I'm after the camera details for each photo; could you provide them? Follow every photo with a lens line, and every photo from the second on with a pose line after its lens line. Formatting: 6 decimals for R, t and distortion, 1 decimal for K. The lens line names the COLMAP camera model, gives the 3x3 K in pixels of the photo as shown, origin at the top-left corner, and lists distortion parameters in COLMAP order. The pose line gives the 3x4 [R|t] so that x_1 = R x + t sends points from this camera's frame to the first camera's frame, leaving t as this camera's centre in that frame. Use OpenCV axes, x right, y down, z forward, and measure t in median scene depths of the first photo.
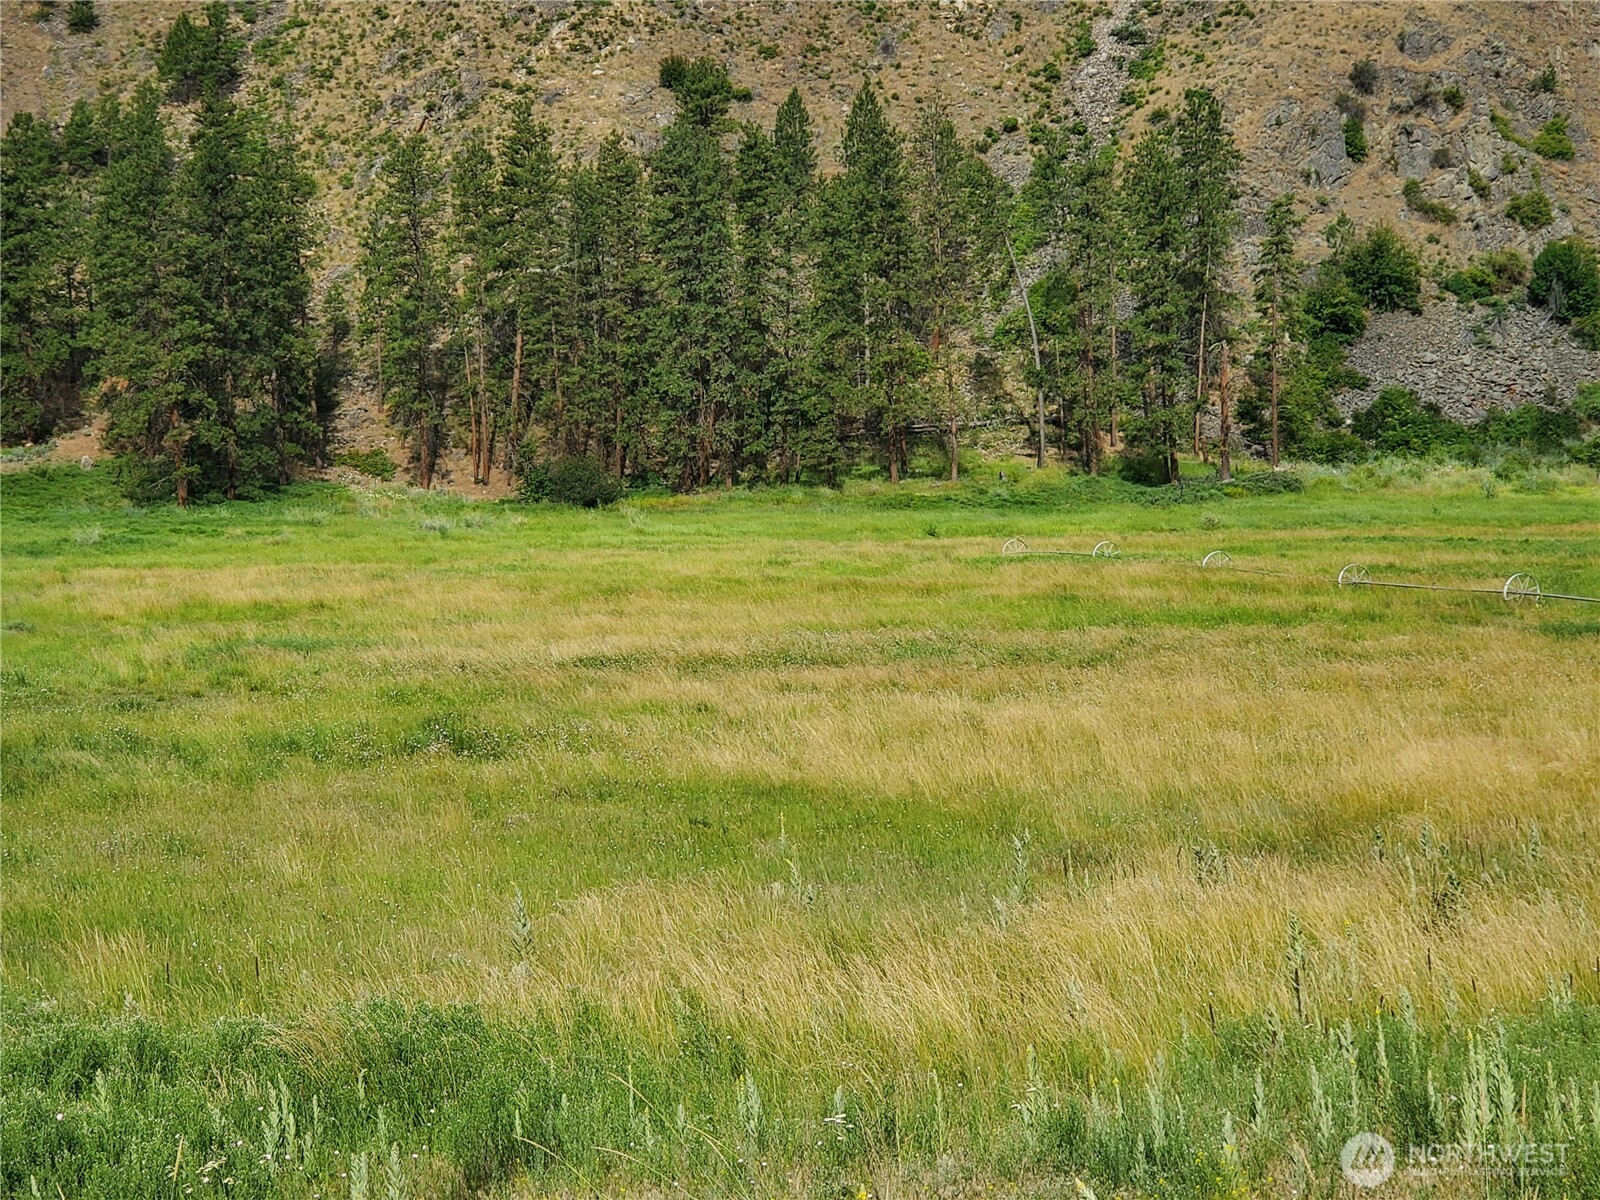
lens RADIAL K [[3175.3, 0, 764.7], [0, 3175.3, 580.3], [0, 0, 1]] dist [0.134639, 0.000000]
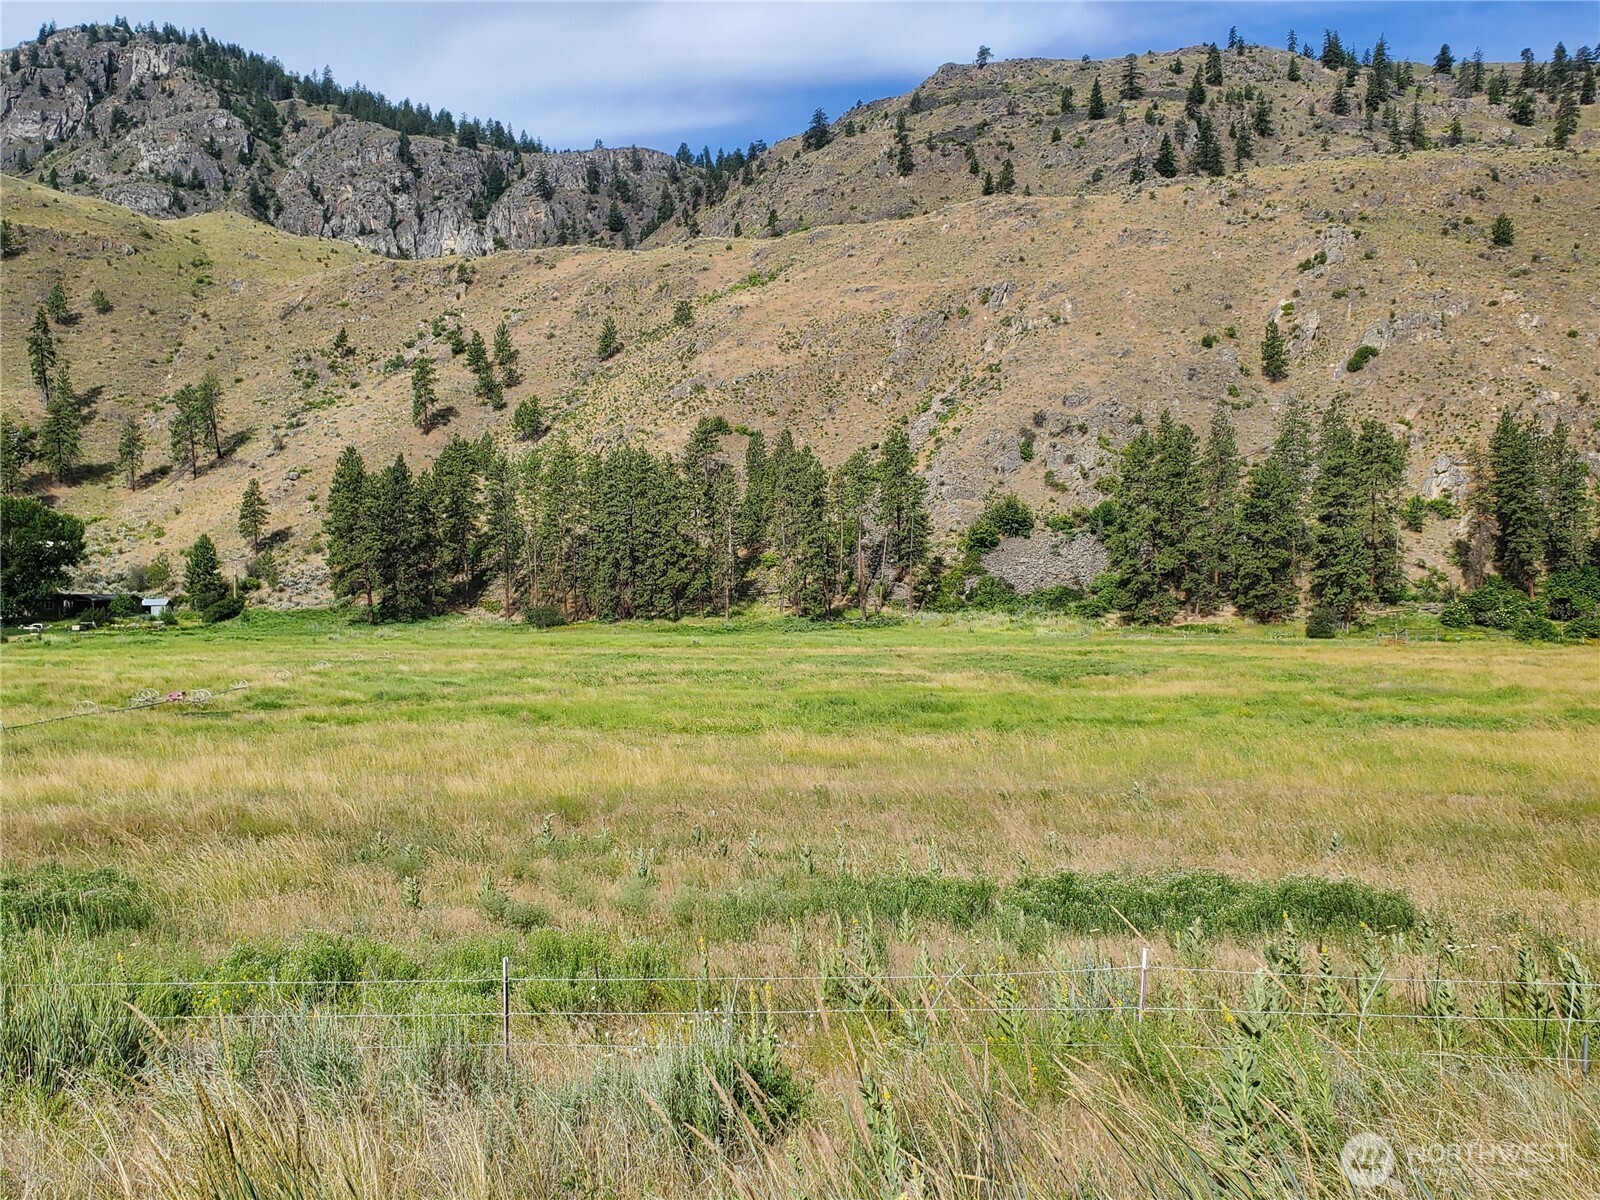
lens RADIAL K [[1482.1, 0, 810.9], [0, 1482.1, 600.3], [0, 0, 1]] dist [0.037432, 0.000000]
pose [[0.967038, 0.010712, -0.254407, 0.295517], [-0.021141, 0.999043, -0.038295, -0.007110], [0.253754, 0.042411, 0.966339, 0.085453]]
